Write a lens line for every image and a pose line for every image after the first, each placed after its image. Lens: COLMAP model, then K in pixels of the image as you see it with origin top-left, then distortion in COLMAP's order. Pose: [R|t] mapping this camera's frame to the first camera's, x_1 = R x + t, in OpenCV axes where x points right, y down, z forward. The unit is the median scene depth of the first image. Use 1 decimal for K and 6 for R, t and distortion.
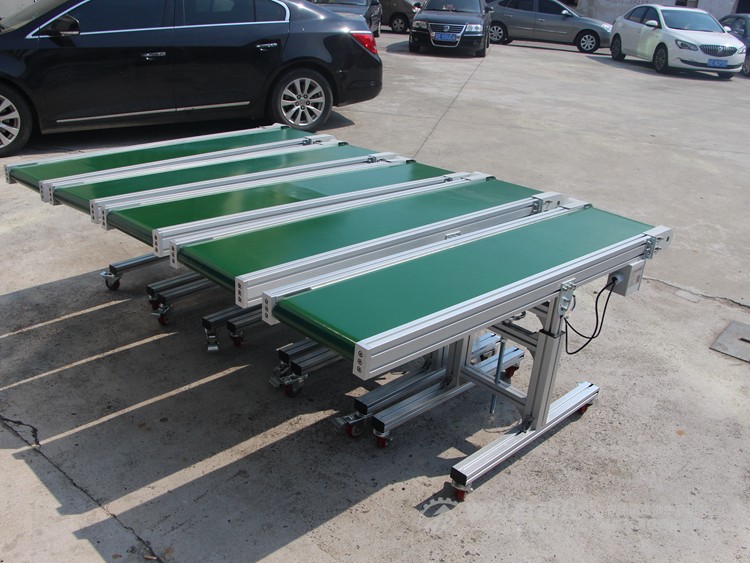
lens RADIAL K [[709.3, 0, 371.2], [0, 709.3, 282.3], [0, 0, 1]] dist [-0.191419, 0.182638]
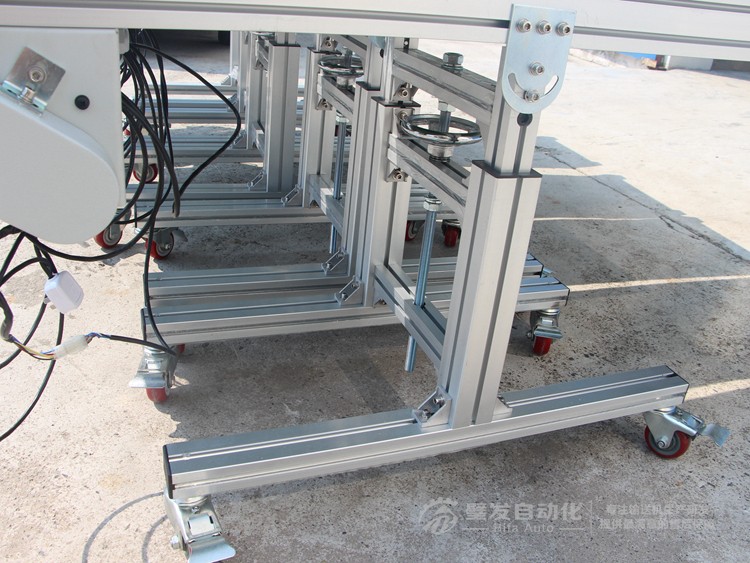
lens RADIAL K [[709.3, 0, 371.2], [0, 709.3, 282.3], [0, 0, 1]] dist [-0.191419, 0.182638]
pose [[-0.869202, -0.333824, 0.364758, -0.174512], [0.051681, 0.672320, 0.738455, -0.148636], [-0.491748, 0.660717, -0.567130, 0.608462]]
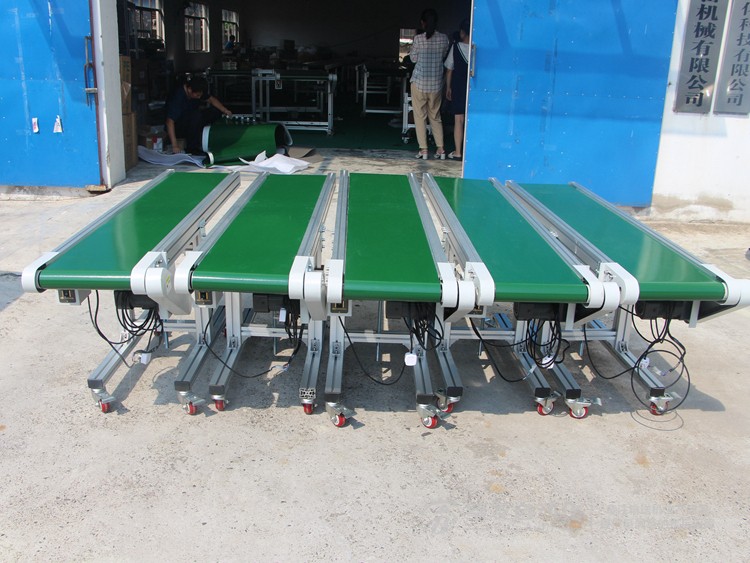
lens RADIAL K [[709.3, 0, 371.2], [0, 709.3, 282.3], [0, 0, 1]] dist [-0.191419, 0.182638]
pose [[-0.700204, 0.158334, -0.696164, 0.272023], [-0.340356, 0.783131, 0.520445, -0.239222], [0.627592, 0.601361, -0.494462, 0.633915]]
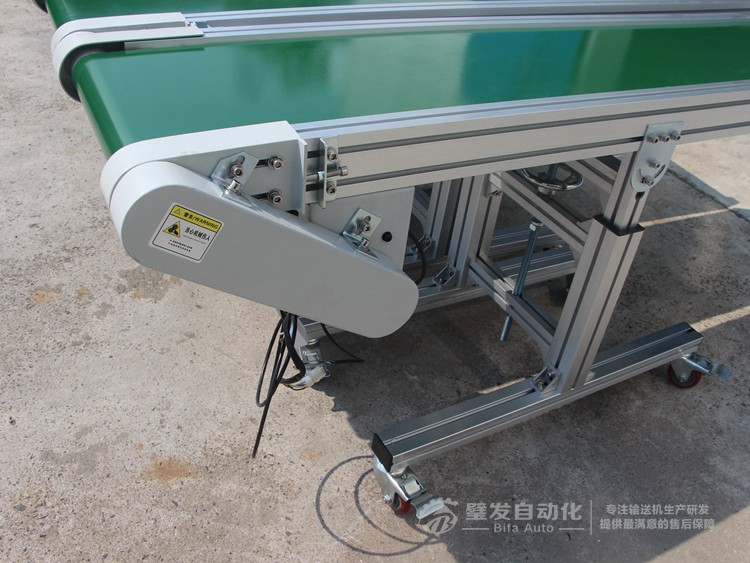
lens RADIAL K [[709.3, 0, 371.2], [0, 709.3, 282.3], [0, 0, 1]] dist [-0.191419, 0.182638]
pose [[-0.923286, -0.335193, 0.187585, -0.126192], [-0.016245, 0.521998, 0.852792, -0.204051], [-0.383769, 0.784324, -0.487399, 0.630414]]
